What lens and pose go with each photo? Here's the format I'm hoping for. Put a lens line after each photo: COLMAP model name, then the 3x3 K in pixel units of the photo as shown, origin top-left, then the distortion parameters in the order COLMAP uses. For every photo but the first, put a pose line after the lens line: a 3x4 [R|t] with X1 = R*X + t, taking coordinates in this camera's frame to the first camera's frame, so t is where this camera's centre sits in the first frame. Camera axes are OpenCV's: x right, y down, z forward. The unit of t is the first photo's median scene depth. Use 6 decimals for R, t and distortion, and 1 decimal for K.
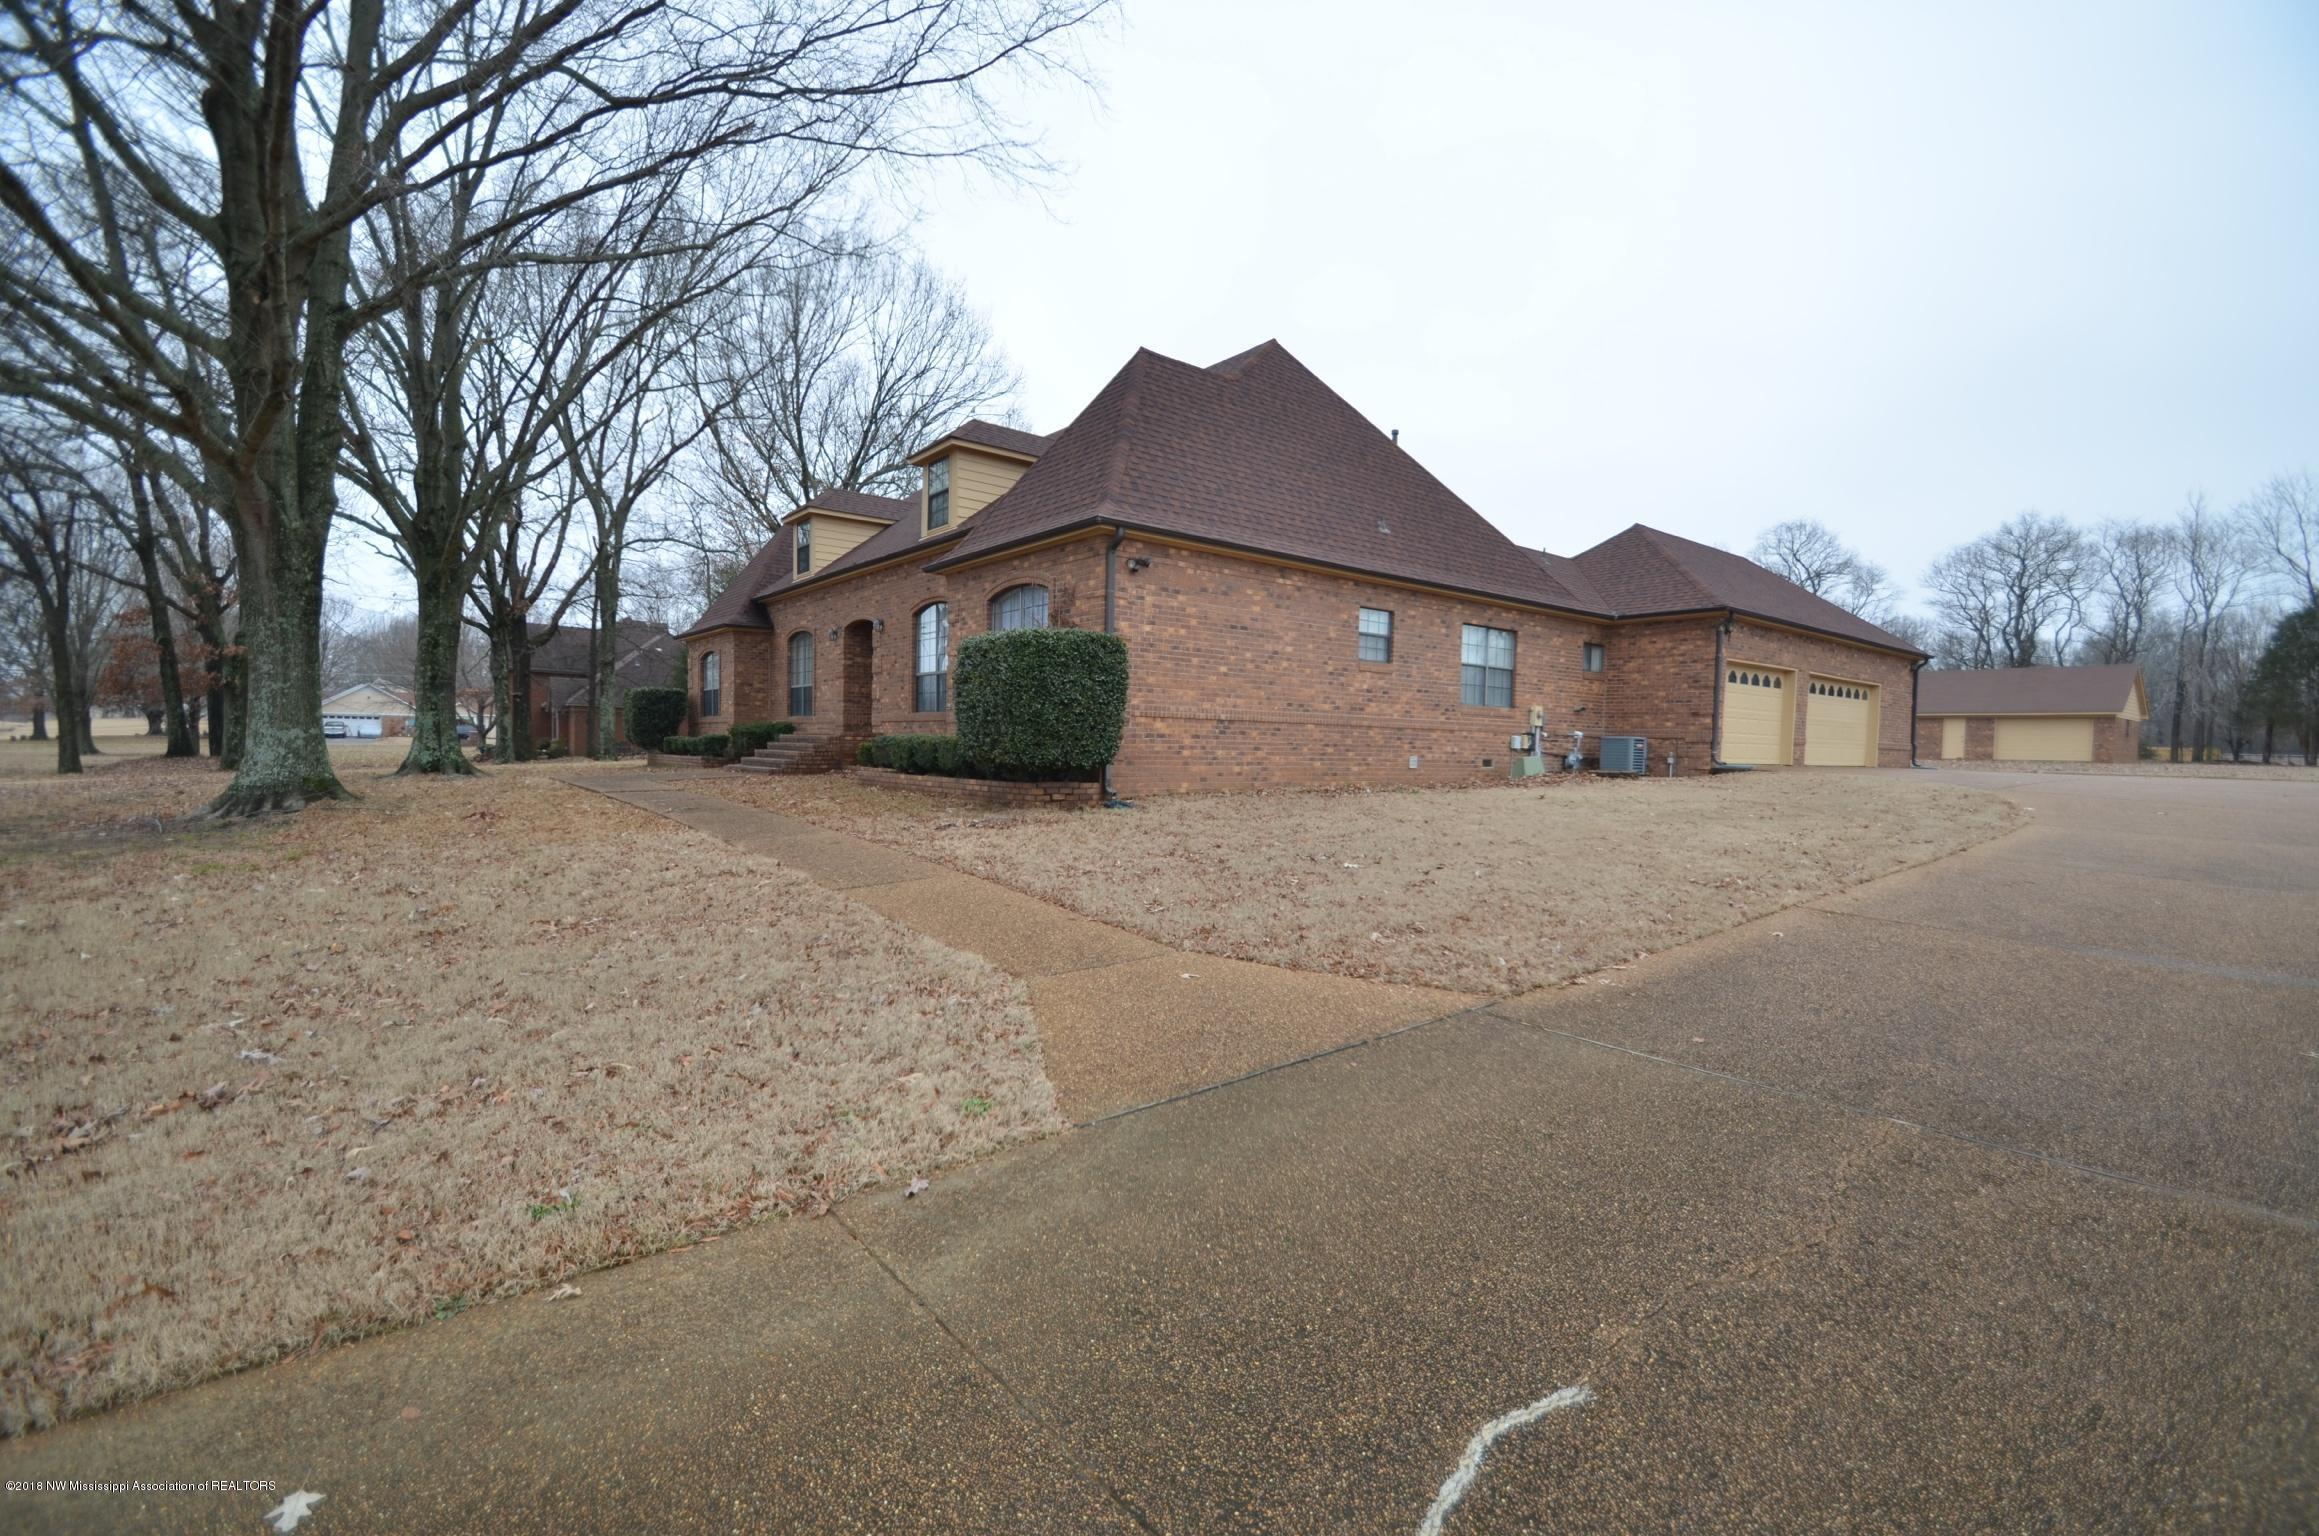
lens RADIAL K [[1002.4, 0, 1162.8], [0, 1002.4, 799.8], [0, 0, 1]] dist [0.000877, 0.000034]
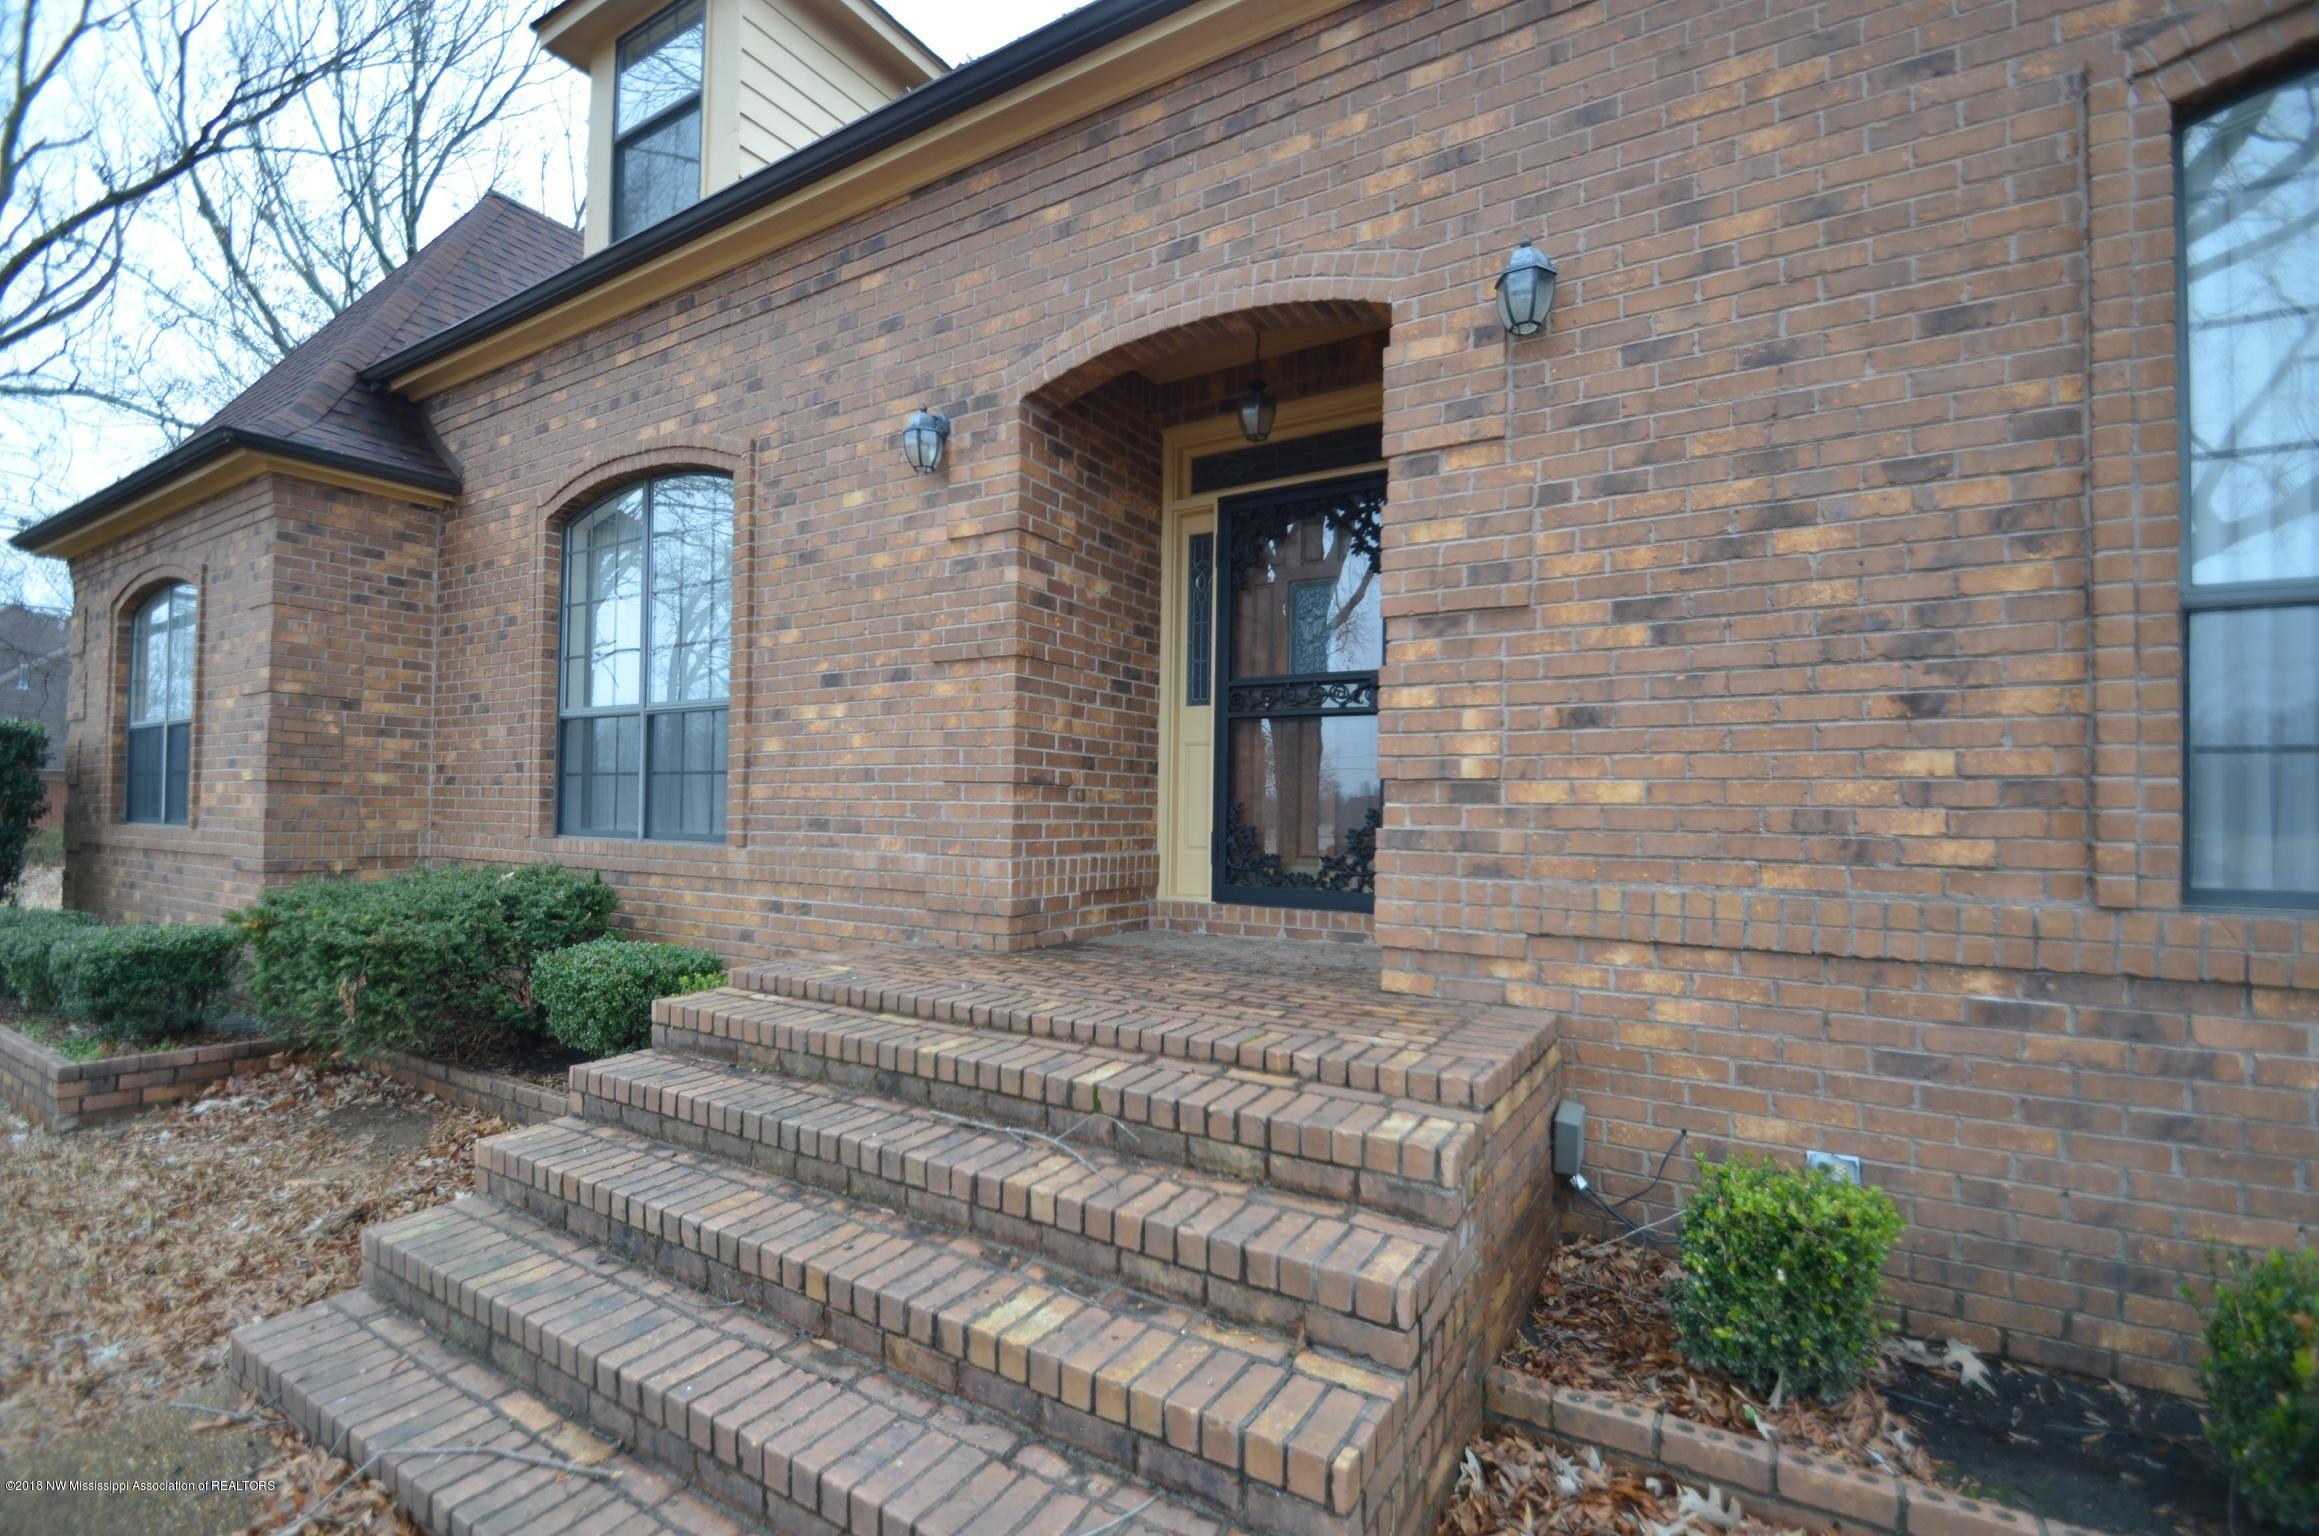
lens RADIAL K [[1007.7, 0, 1161.0], [0, 1007.7, 804.9], [0, 0, 1]] dist [-0.010300, -0.000399]
pose [[0.940430, -0.008059, 0.339891, -0.401435], [0.027419, 0.998260, -0.052196, -0.093492], [-0.338879, 0.058406, 0.939015, 0.917761]]
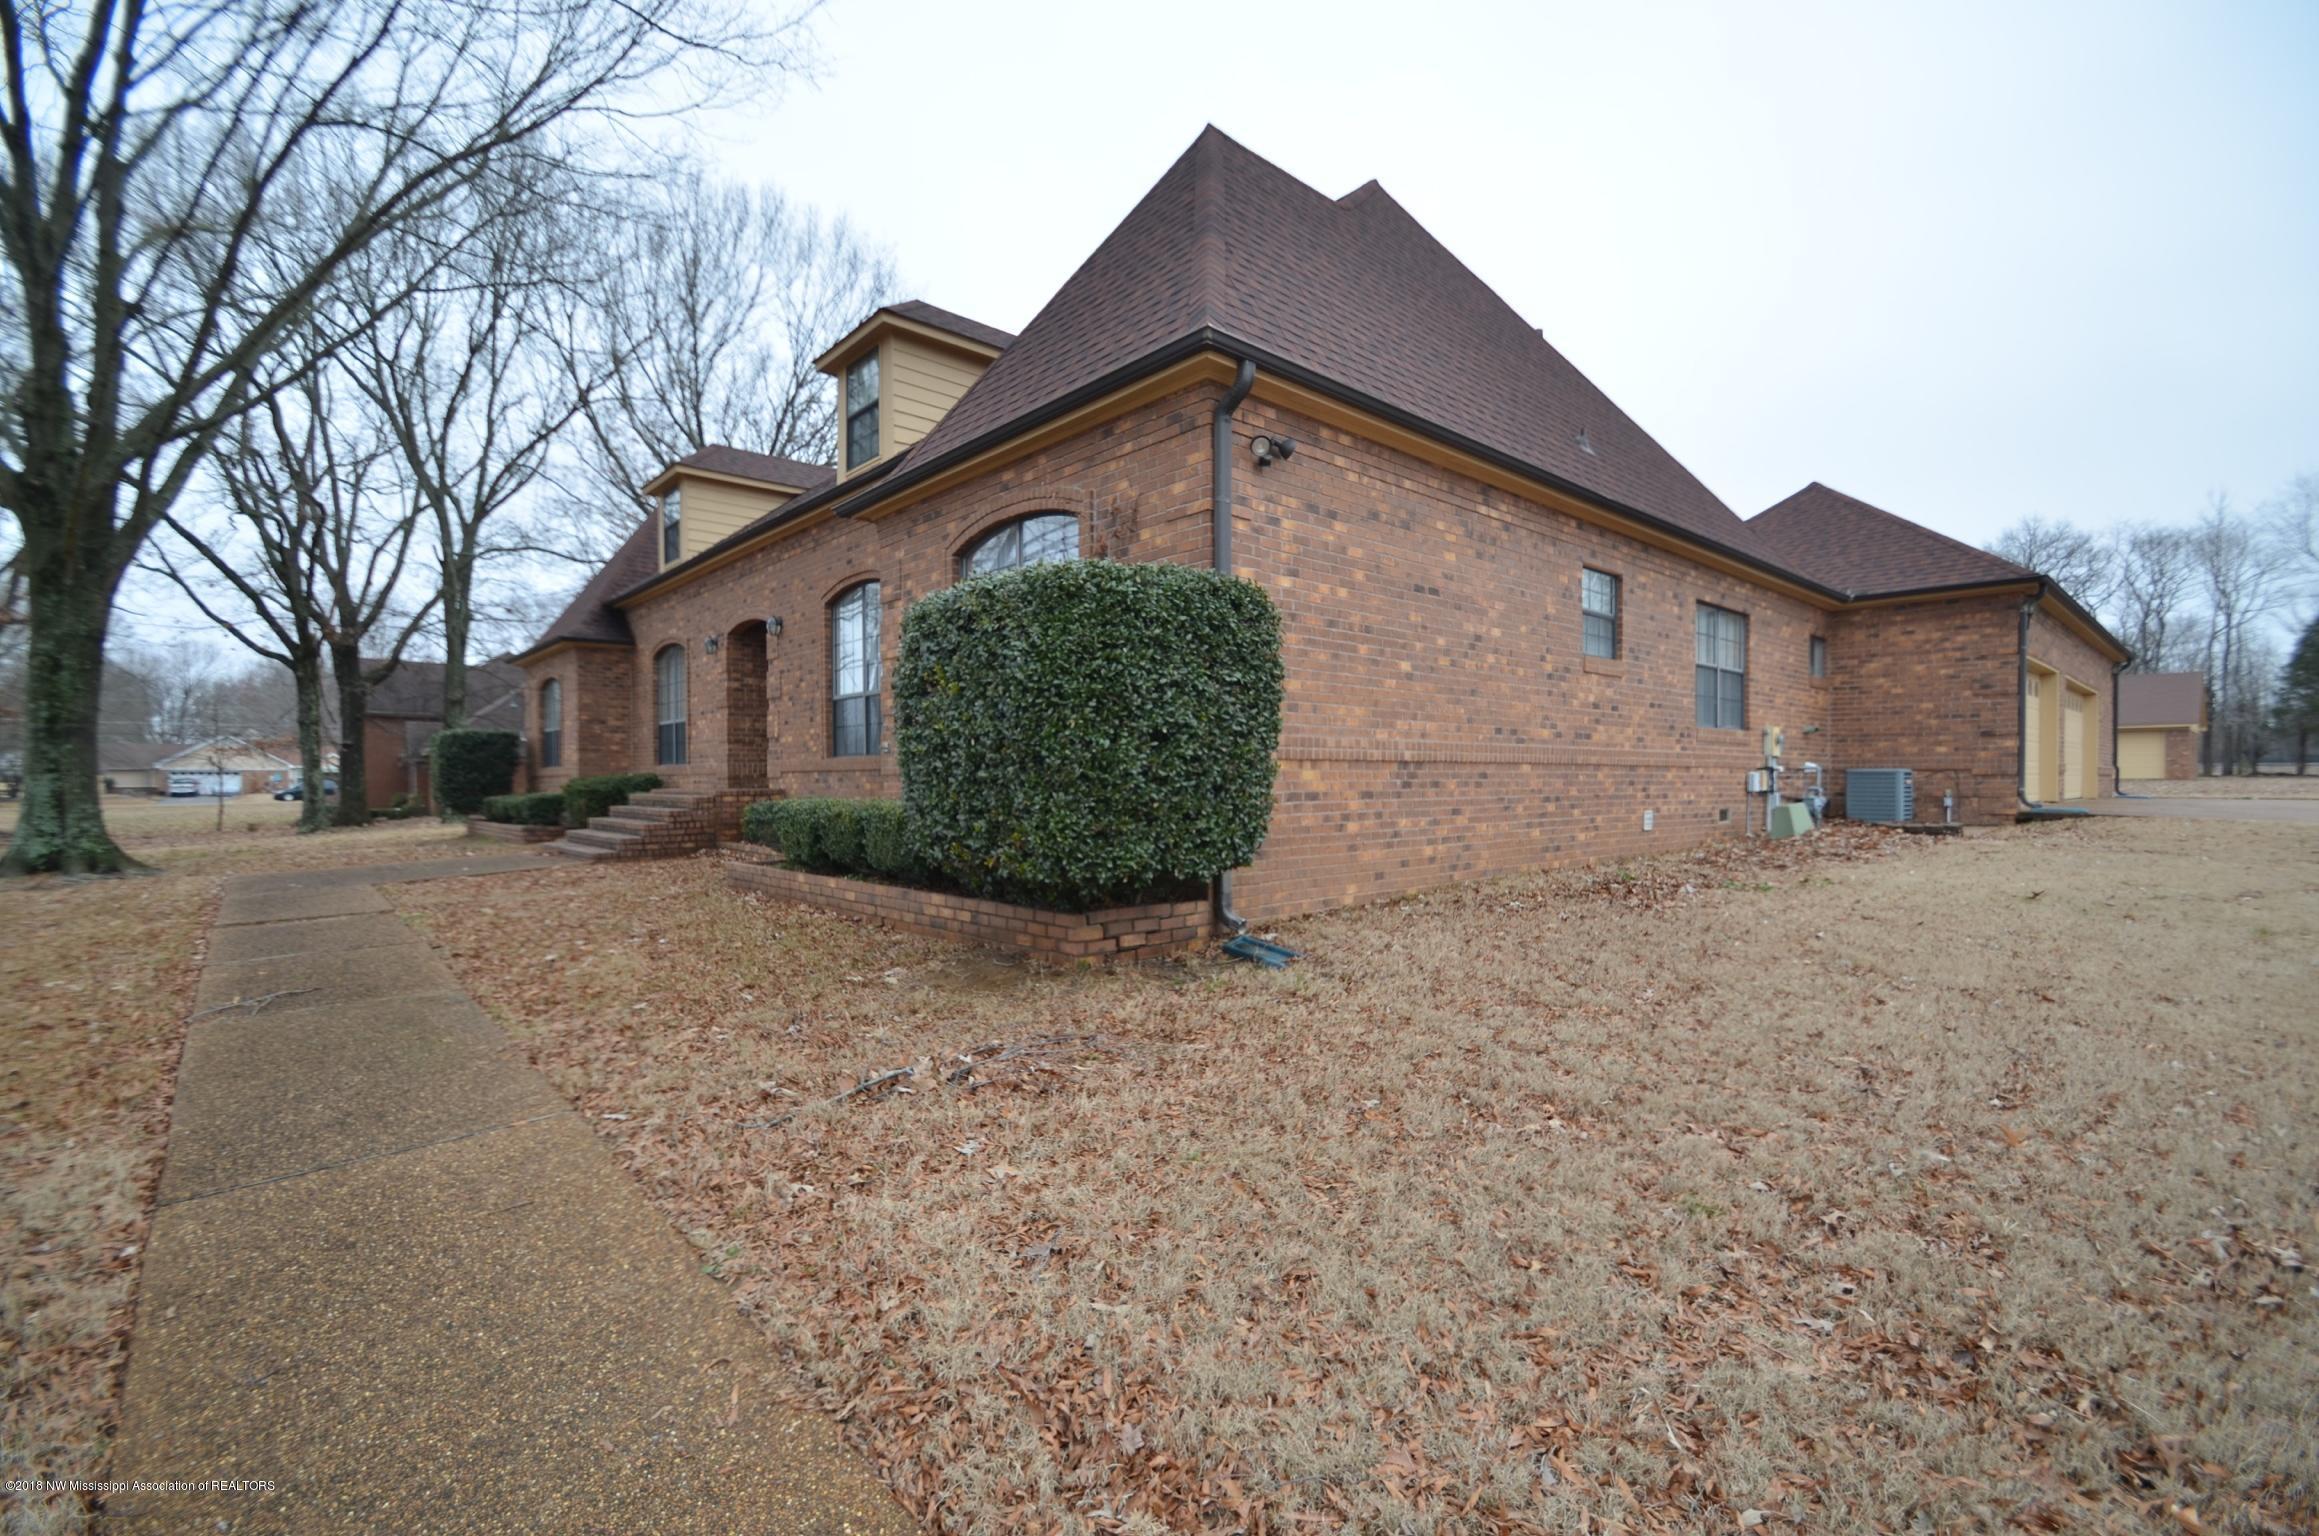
lens RADIAL K [[1007.7, 0, 1161.0], [0, 1007.7, 804.9], [0, 0, 1]] dist [-0.010300, -0.000399]
pose [[0.998111, -0.025366, 0.055961, -0.075554], [0.026952, 0.999251, -0.027775, -0.033731], [-0.055215, 0.029231, 0.998047, 0.353625]]
